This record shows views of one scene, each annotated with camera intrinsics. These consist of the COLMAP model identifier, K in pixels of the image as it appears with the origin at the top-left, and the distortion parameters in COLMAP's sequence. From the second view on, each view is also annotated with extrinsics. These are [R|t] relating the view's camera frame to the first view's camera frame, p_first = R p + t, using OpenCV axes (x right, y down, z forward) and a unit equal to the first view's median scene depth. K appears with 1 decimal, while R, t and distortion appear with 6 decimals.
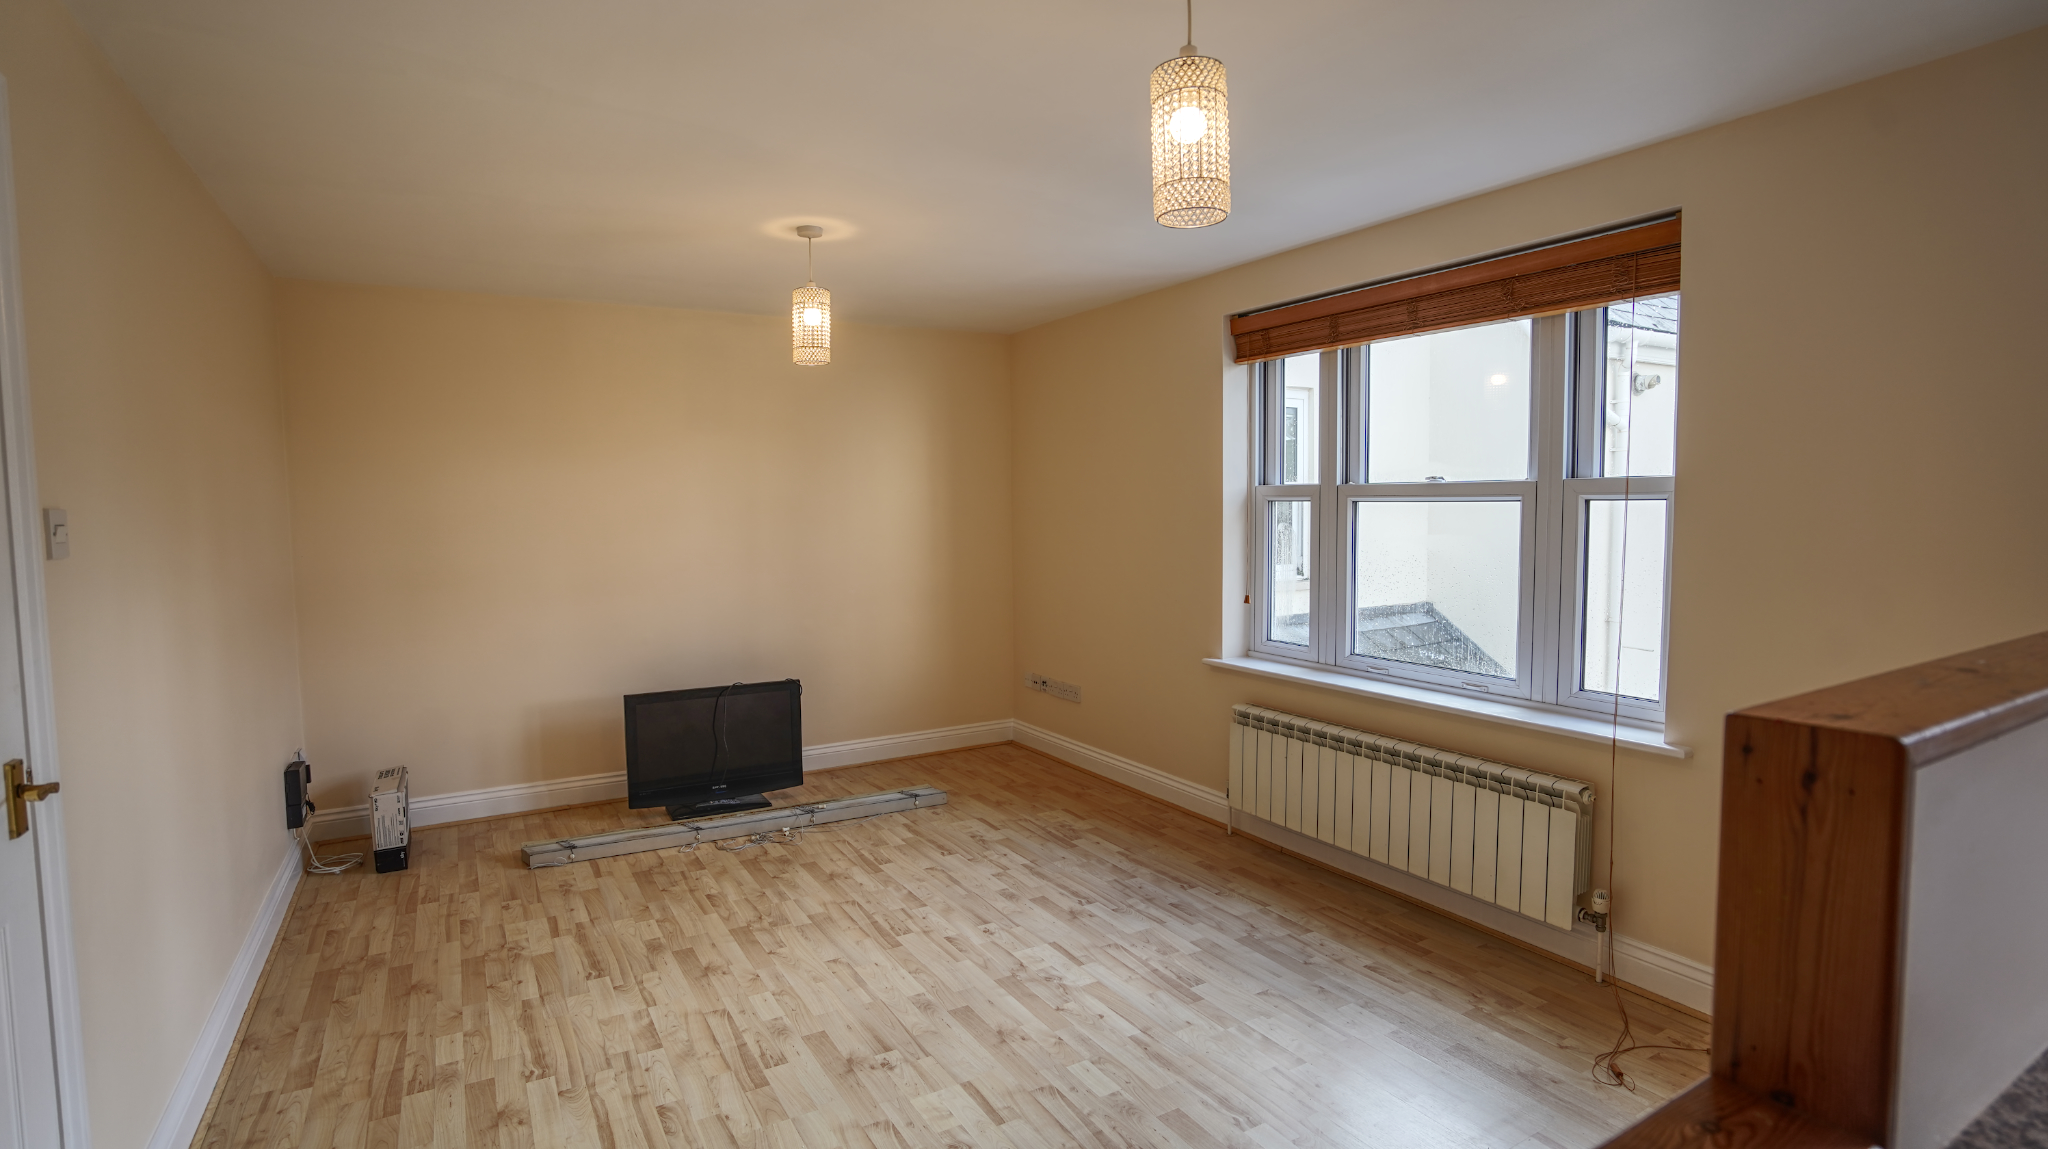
lens RADIAL K [[967.8, 0, 1058.9], [0, 967.8, 613.1], [0, 0, 1]] dist [-0.003155, 0.001952]
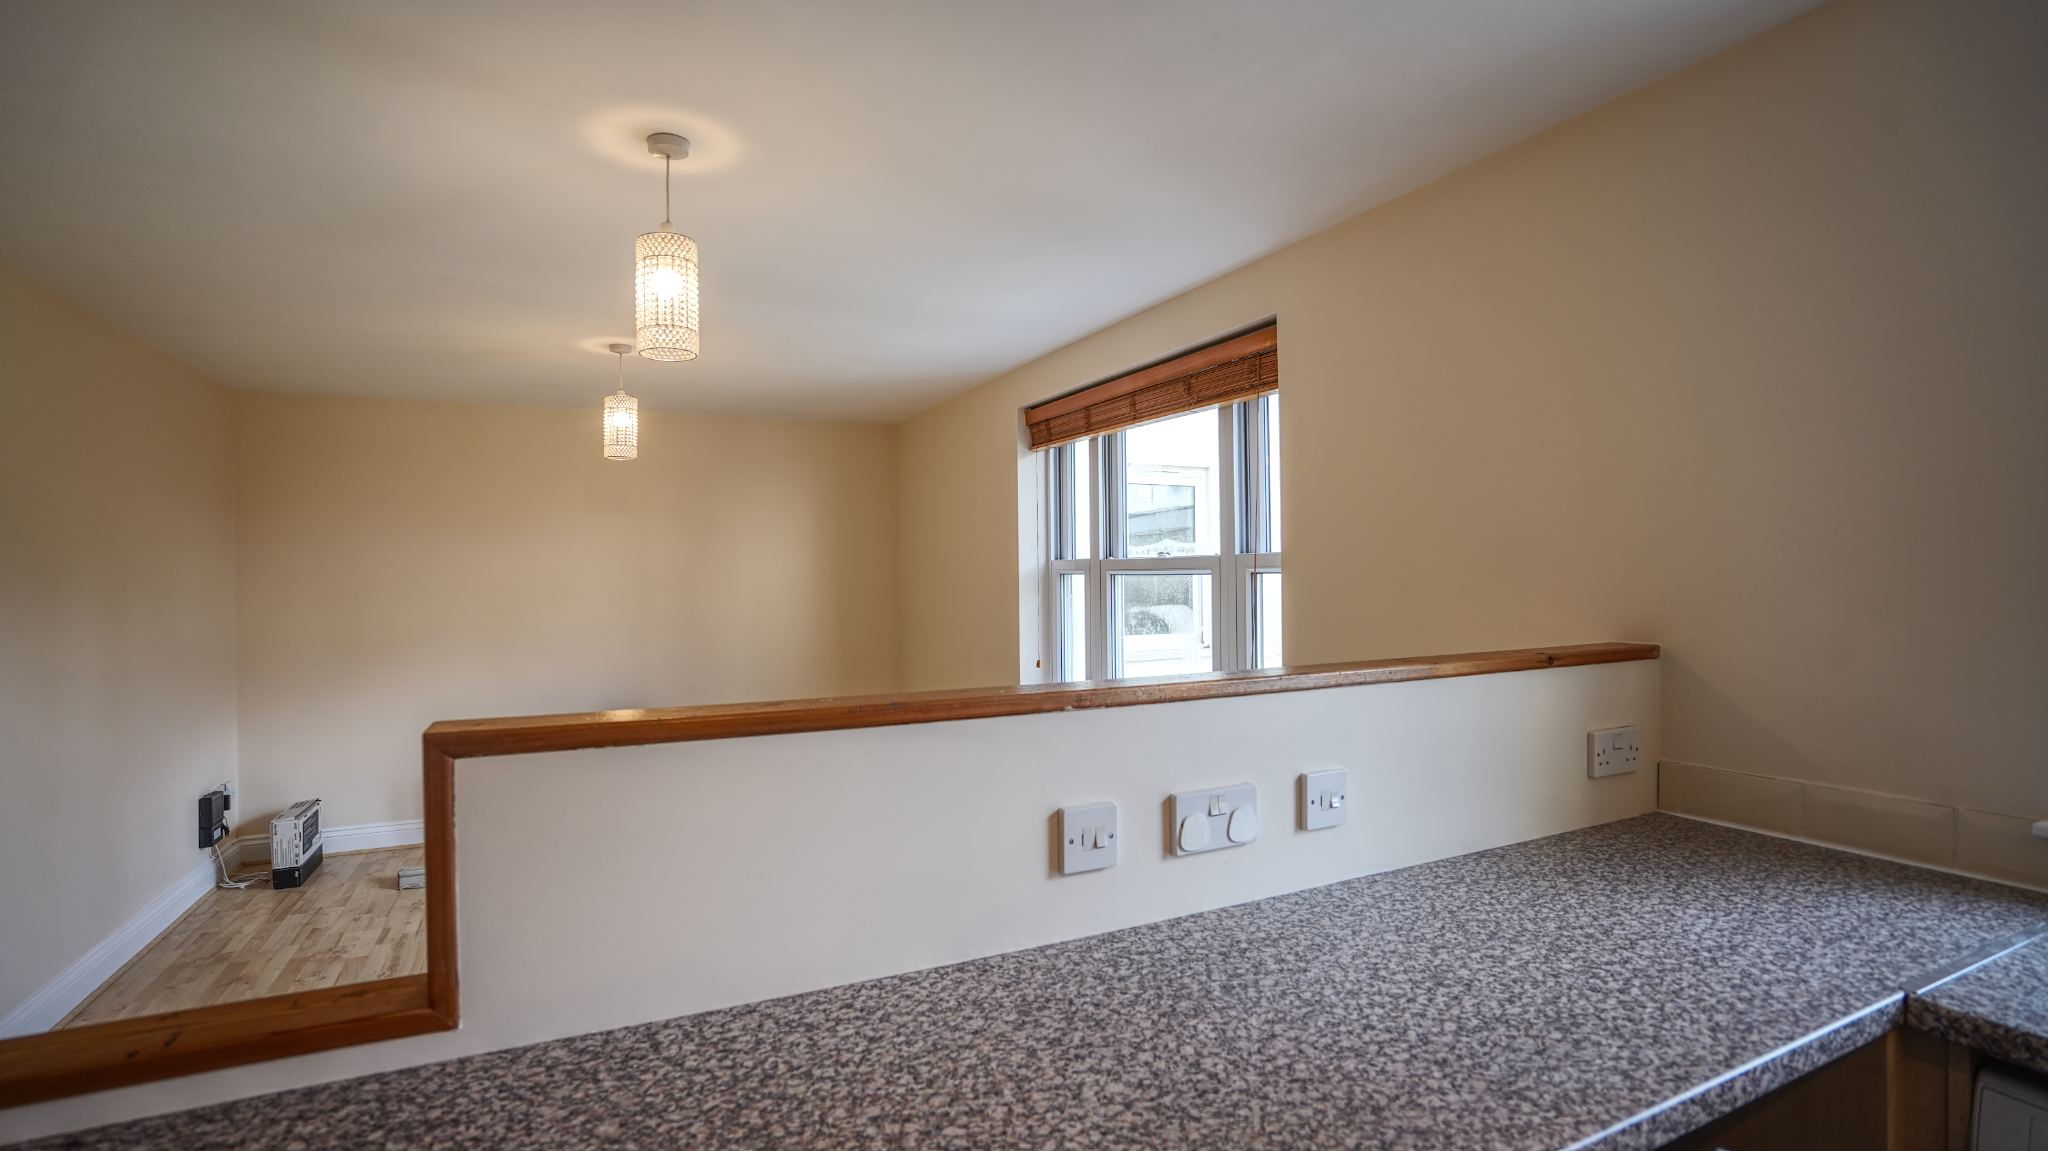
lens RADIAL K [[967.8, 0, 1072.5], [0, 967.8, 629.3], [0, 0, 1]] dist [-0.003155, 0.001952]
pose [[0.994672, 0.003880, -0.103013, 0.401894], [-0.009206, 0.998642, -0.051278, 0.003505], [0.102675, 0.051953, 0.993357, -0.094812]]
